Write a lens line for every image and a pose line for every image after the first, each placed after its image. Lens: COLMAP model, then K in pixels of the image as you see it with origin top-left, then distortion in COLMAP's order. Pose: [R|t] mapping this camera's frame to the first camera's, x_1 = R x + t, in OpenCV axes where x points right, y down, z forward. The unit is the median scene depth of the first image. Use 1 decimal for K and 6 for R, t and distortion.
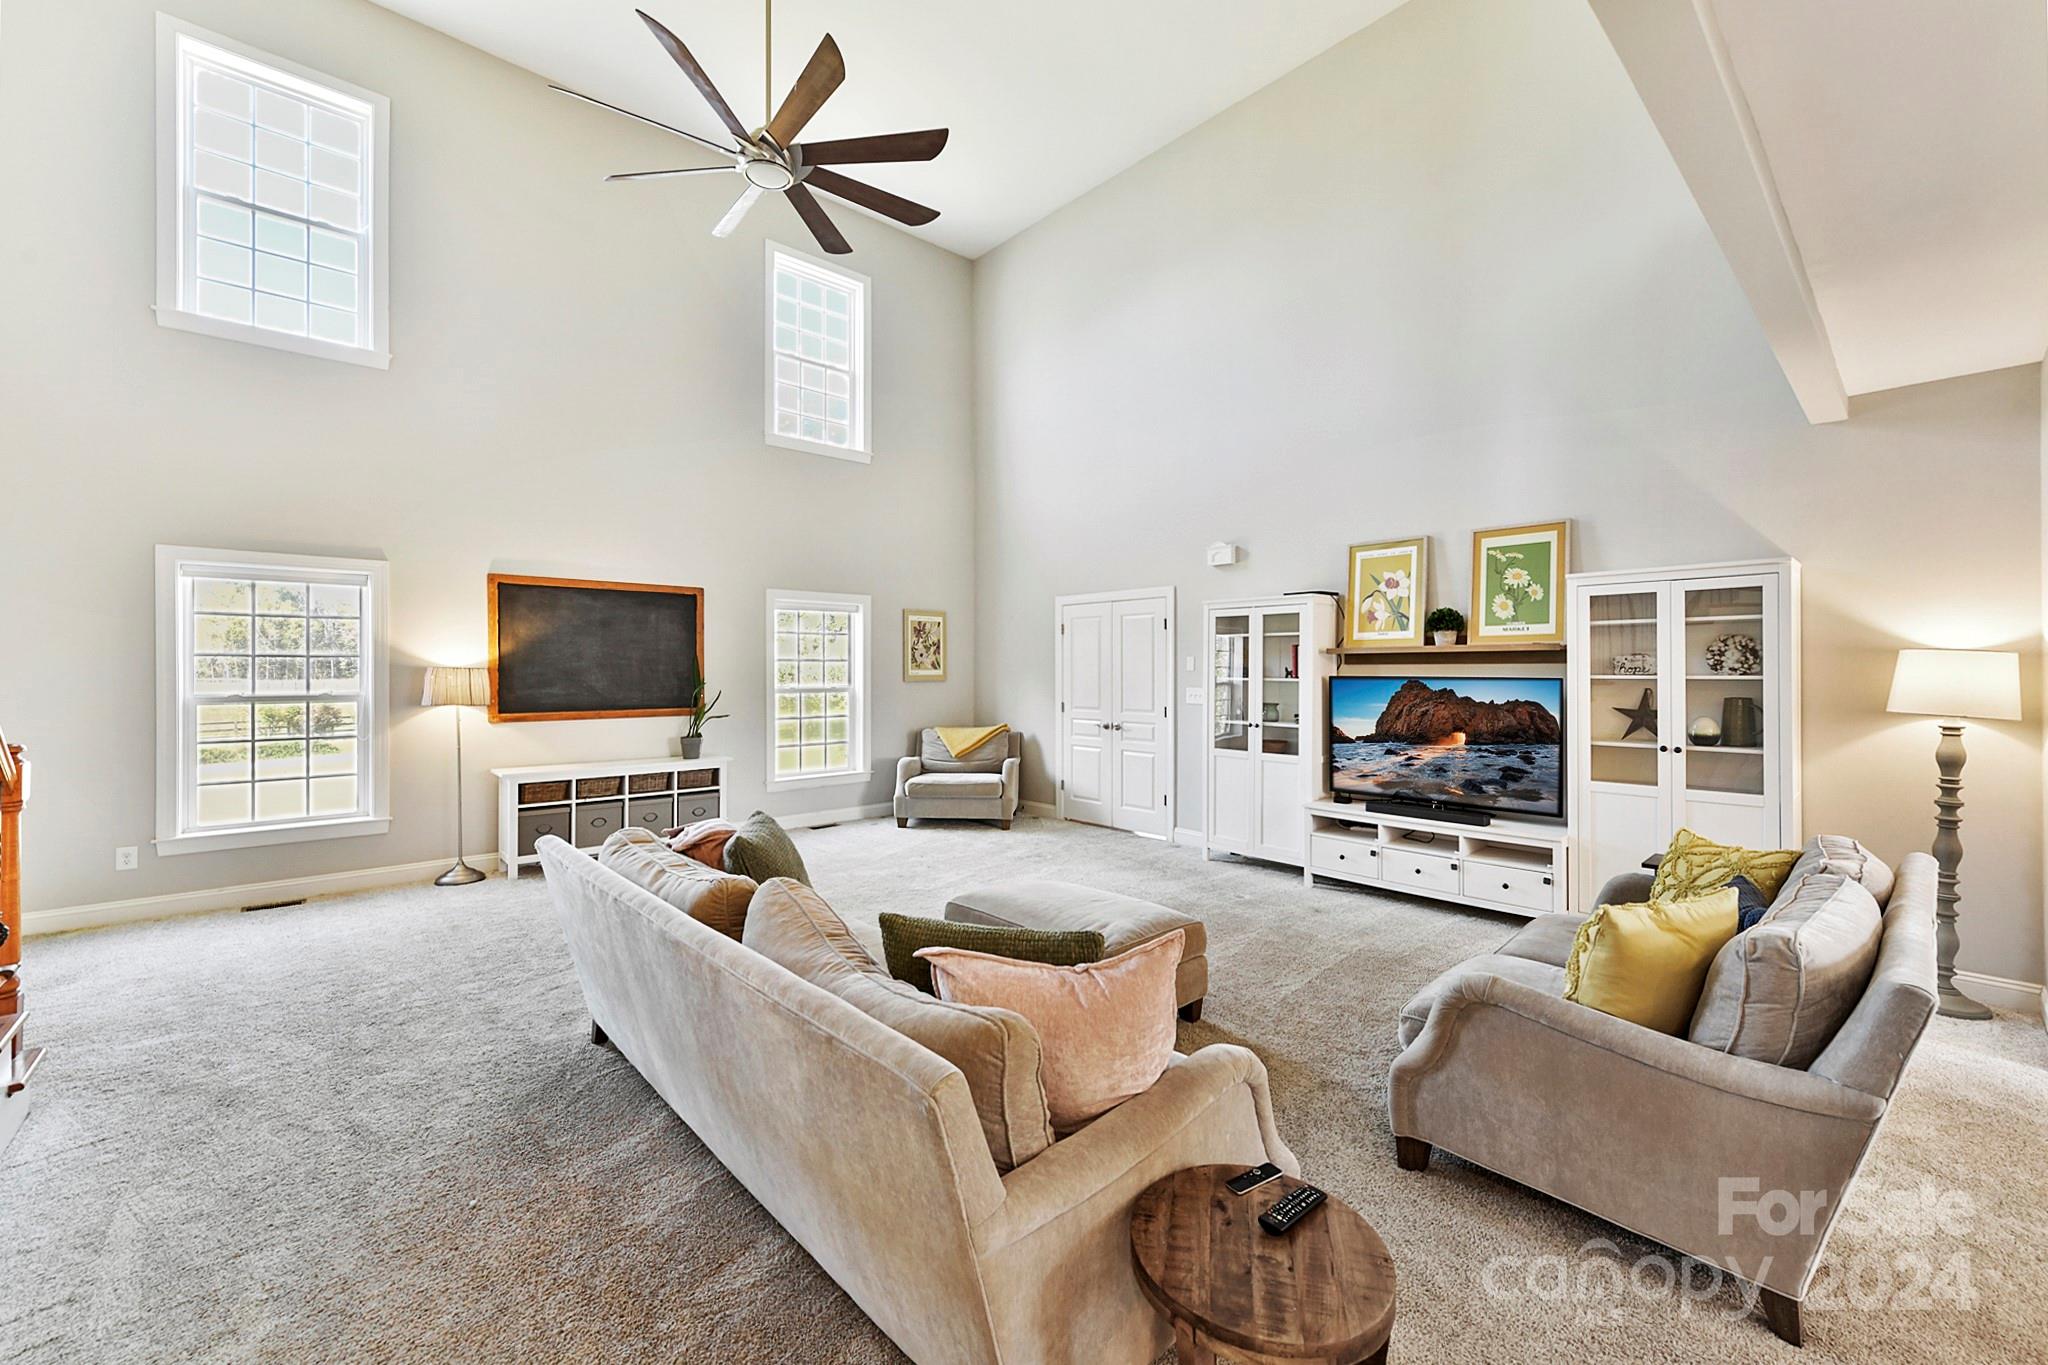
lens RADIAL K [[808.8, 0, 1020.1], [0, 808.8, 668.6], [0, 0, 1]] dist [0.006818, -0.005363]
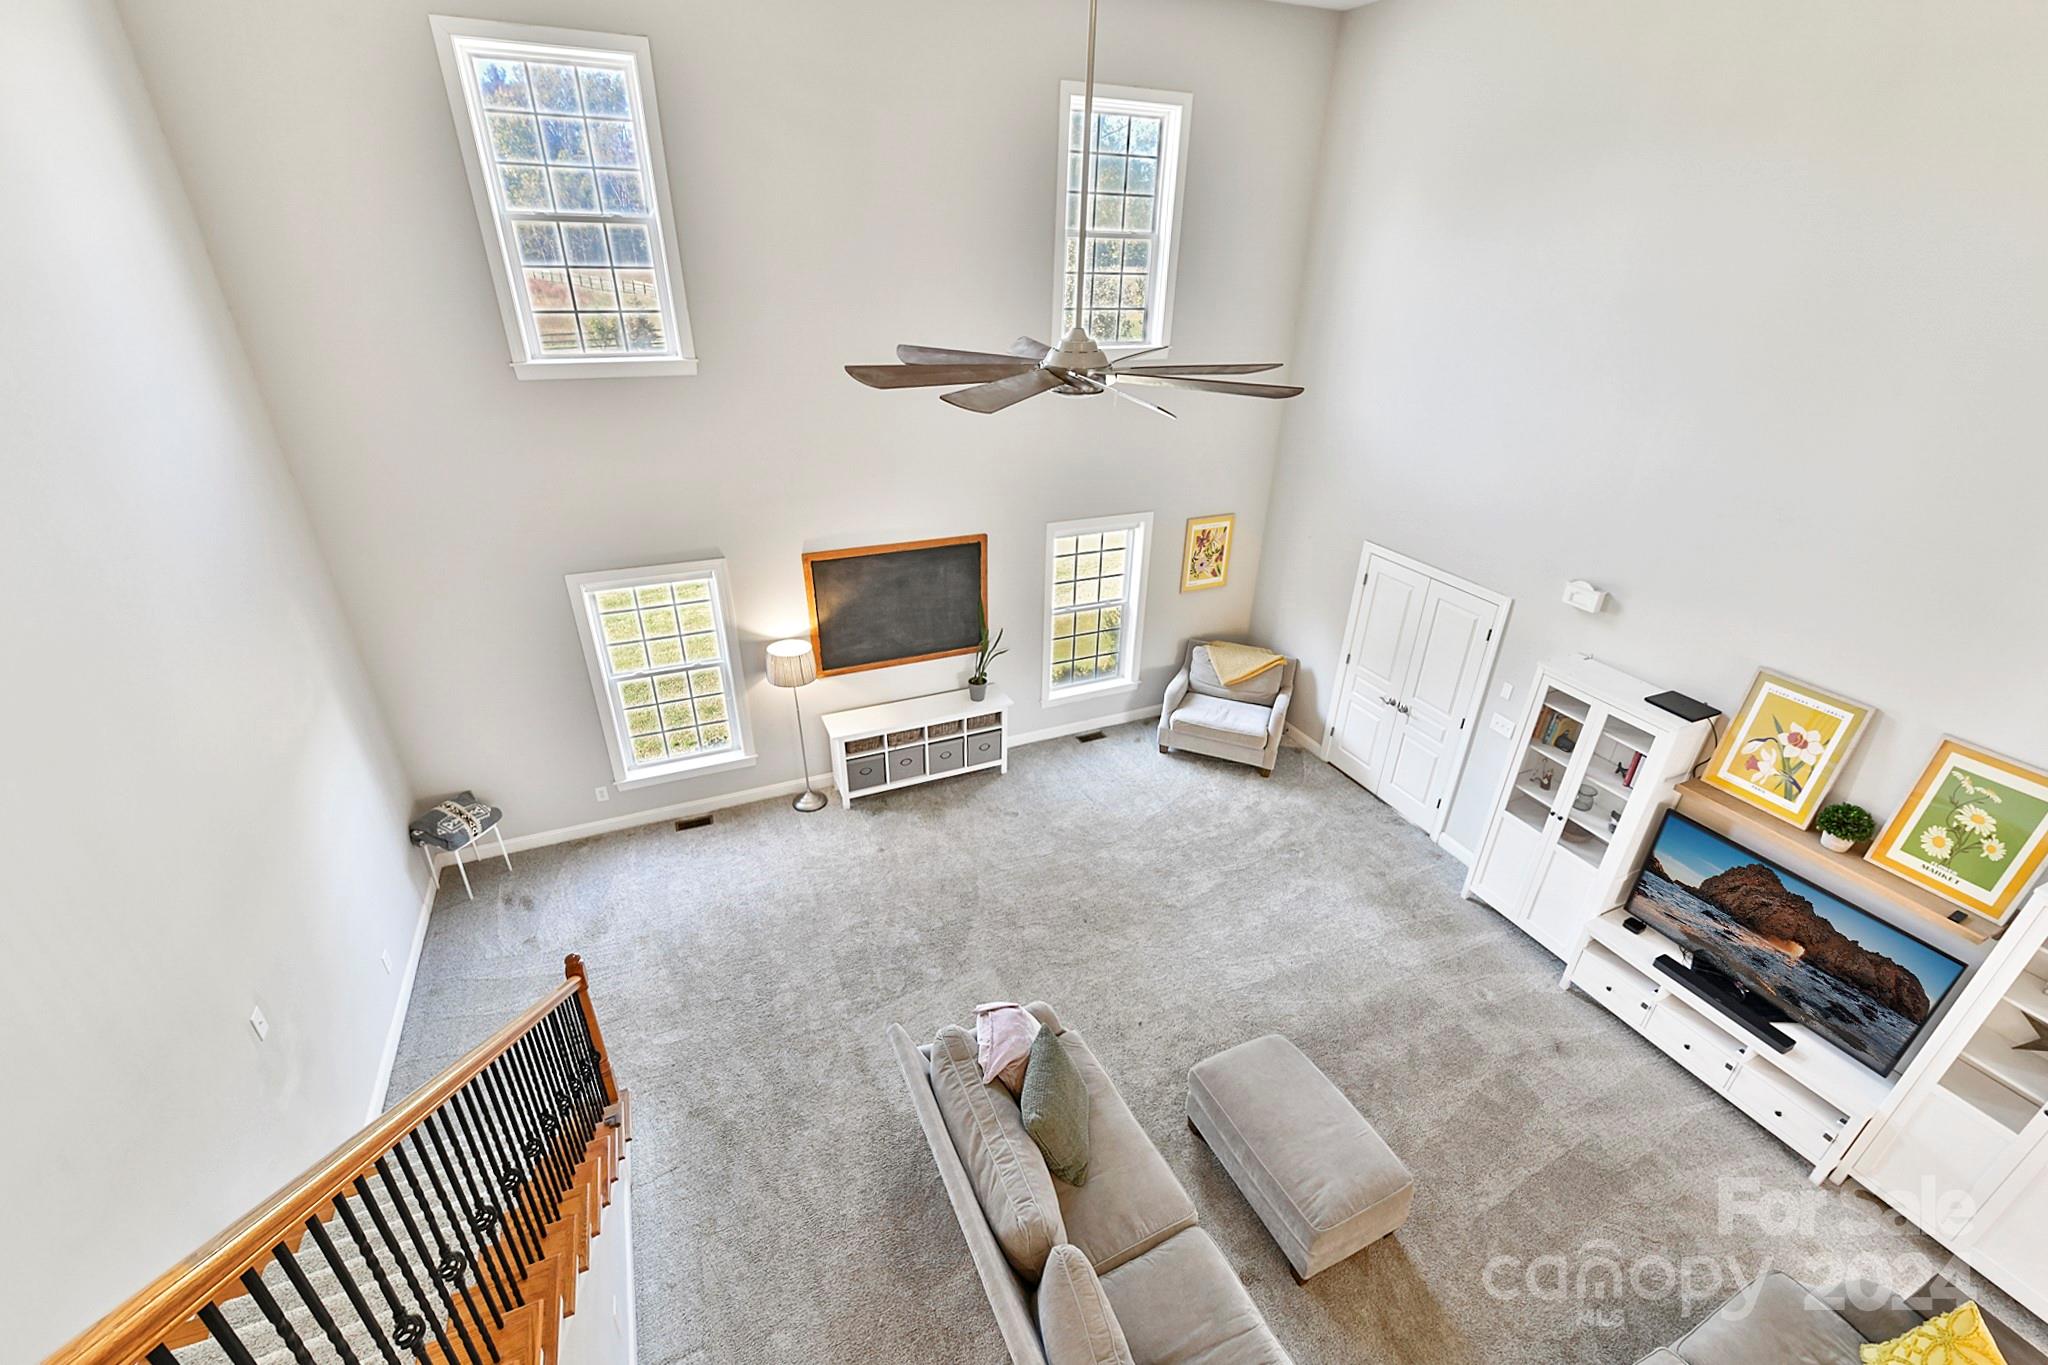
lens RADIAL K [[842.1, 0, 1018.3], [0, 842.1, 682.8], [0, 0, 1]] dist [-0.002284, -0.001015]
pose [[0.949570, 0.157102, -0.271361, -0.052852], [-0.015657, 0.888106, 0.459373, -0.475499], [0.313165, -0.431958, 0.845778, 0.069350]]
